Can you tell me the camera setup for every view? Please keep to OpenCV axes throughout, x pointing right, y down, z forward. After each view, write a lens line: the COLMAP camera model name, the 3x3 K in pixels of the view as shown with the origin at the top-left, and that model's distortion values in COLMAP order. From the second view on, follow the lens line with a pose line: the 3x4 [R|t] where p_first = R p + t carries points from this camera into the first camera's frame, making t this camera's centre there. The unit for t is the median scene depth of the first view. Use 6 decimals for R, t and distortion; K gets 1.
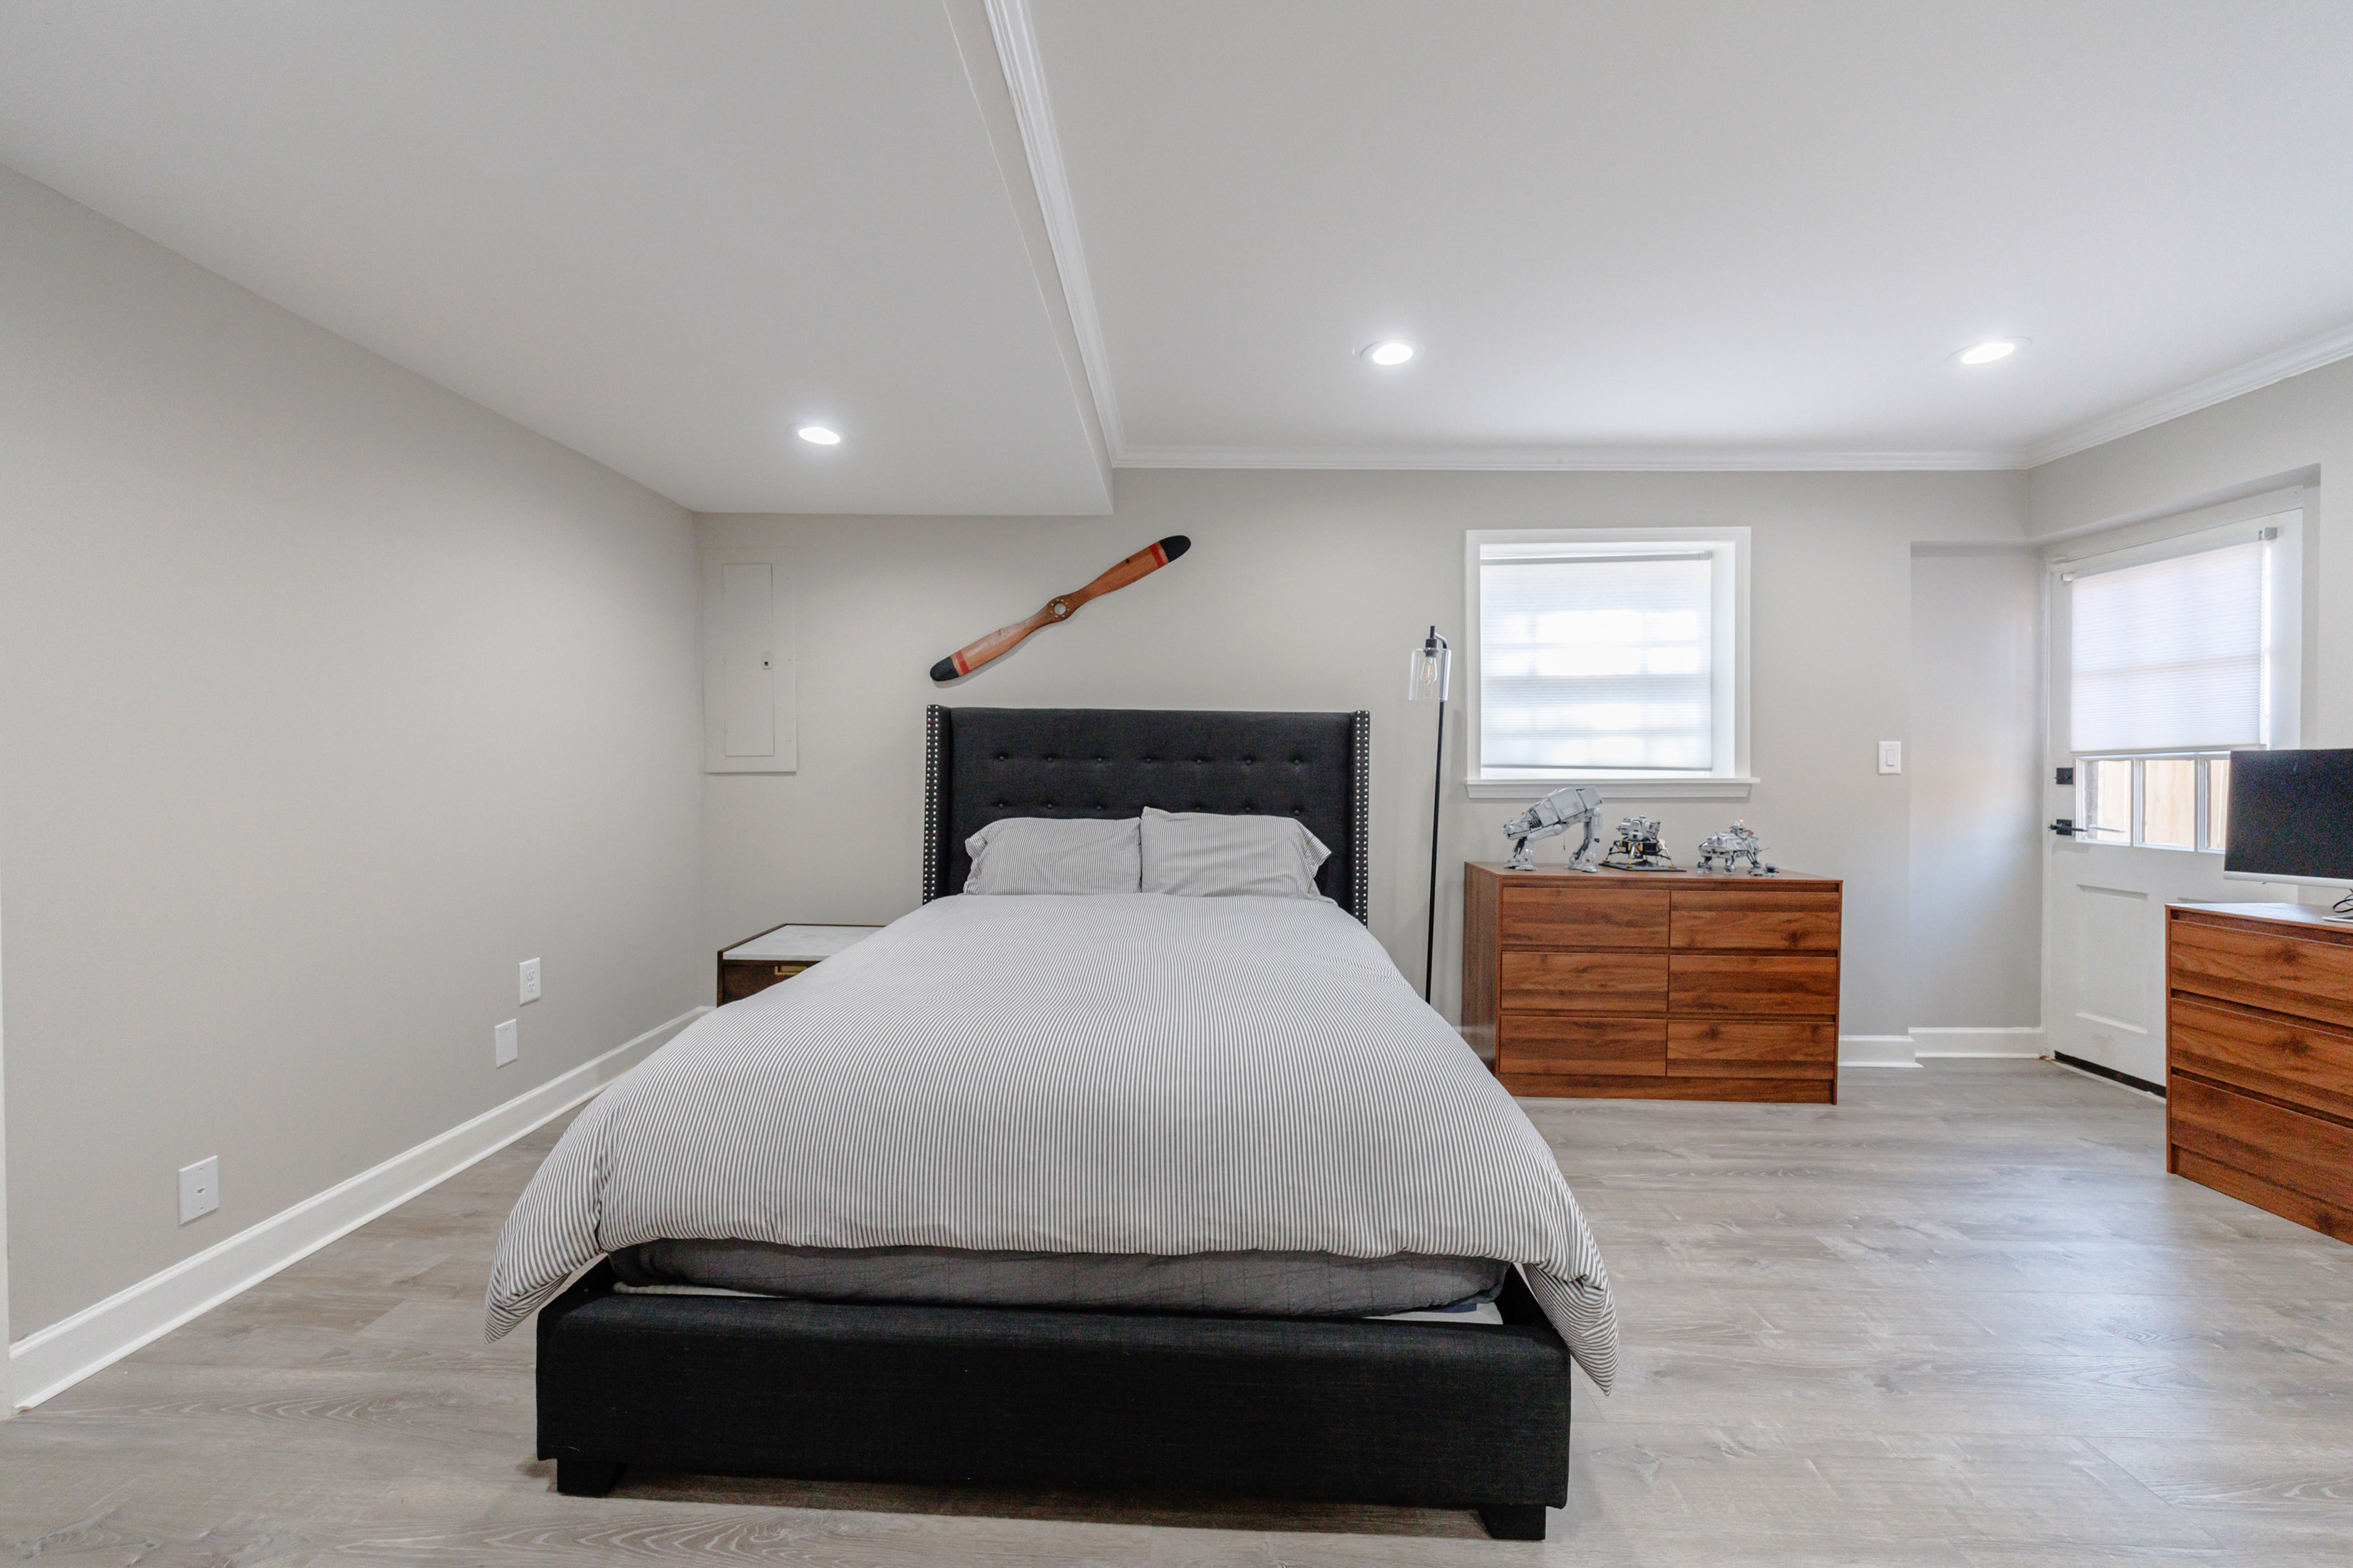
lens RADIAL K [[861.3, 0, 1176.5], [0, 861.3, 784.0], [0, 0, 1]] dist [-0.020940, 0.000049]
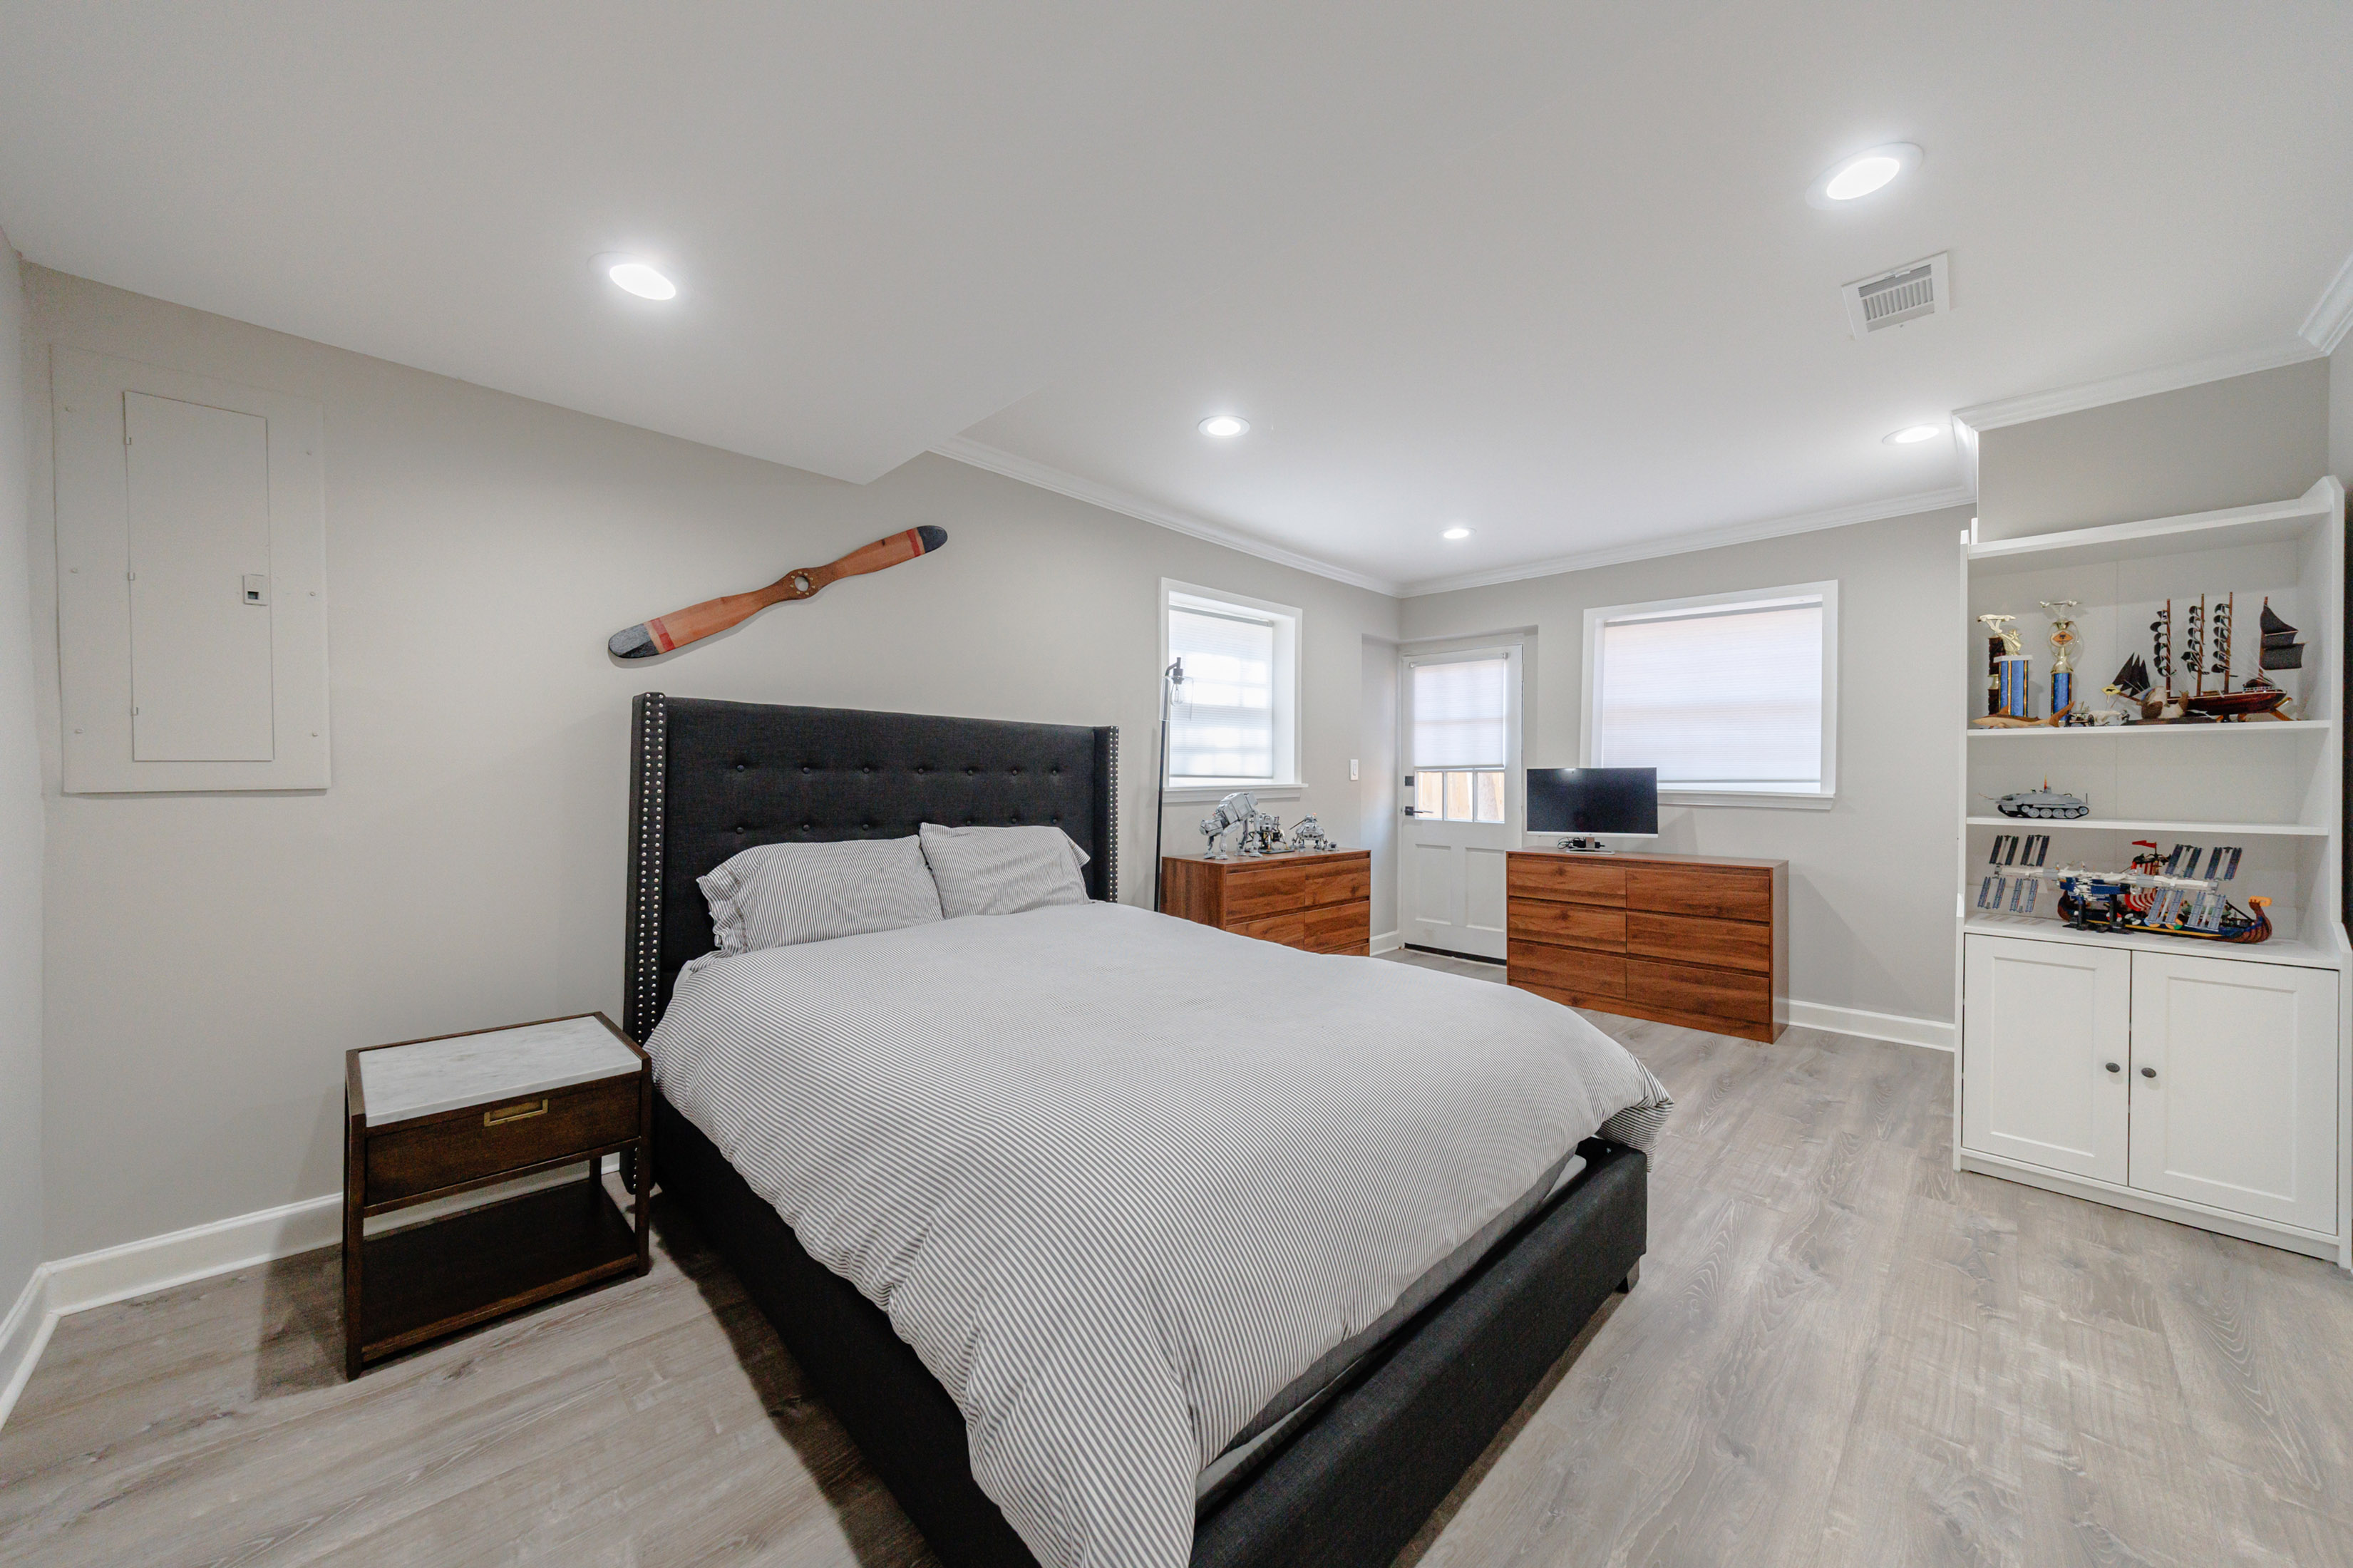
lens RADIAL K [[804.1, 0, 1176.5], [0, 804.1, 784.0], [0, 0, 1]] dist [0.001033, -0.000074]
pose [[0.681021, -0.009532, 0.732202, -0.481673], [0.009903, 0.999944, 0.003807, -0.014735], [-0.732197, 0.004659, 0.681077, 0.239796]]
